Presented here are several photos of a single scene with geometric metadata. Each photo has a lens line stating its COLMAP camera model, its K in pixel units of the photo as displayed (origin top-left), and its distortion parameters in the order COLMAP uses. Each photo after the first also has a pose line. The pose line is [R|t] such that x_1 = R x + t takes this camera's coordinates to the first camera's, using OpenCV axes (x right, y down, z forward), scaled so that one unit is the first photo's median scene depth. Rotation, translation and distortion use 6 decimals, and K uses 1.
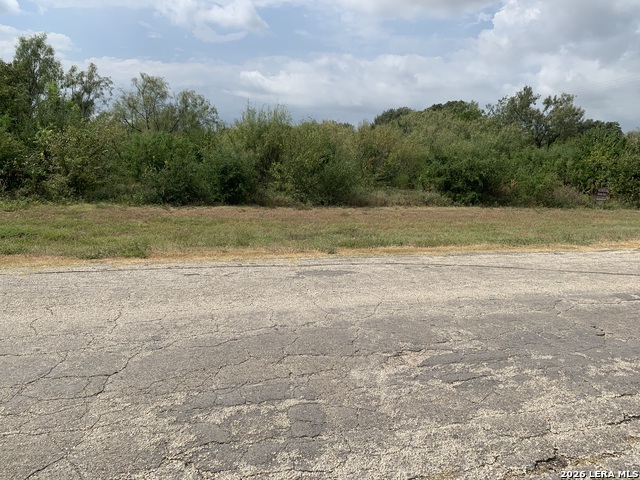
lens RADIAL K [[489.3, 0, 320.0], [0, 489.3, 240.0], [0, 0, 1]] dist [0.122767, -0.247784]
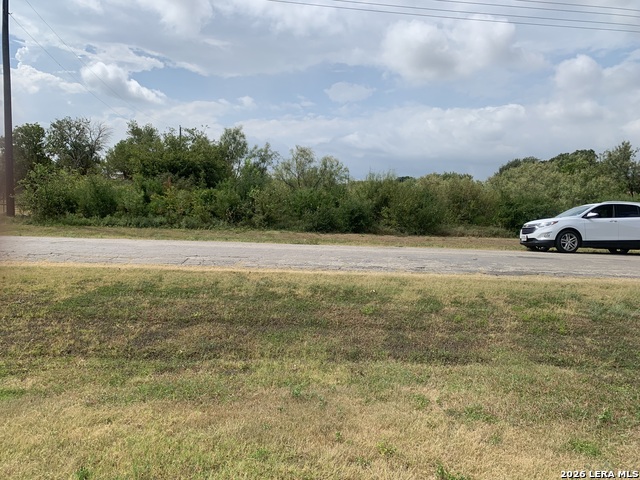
lens RADIAL K [[489.3, 0, 320.0], [0, 489.3, 240.0], [0, 0, 1]] dist [0.122767, -0.247784]
pose [[0.967132, 0.013376, -0.253922, 0.090975], [-0.038494, 0.994808, -0.094210, 0.085452], [0.251343, 0.100888, 0.962626, -0.455541]]
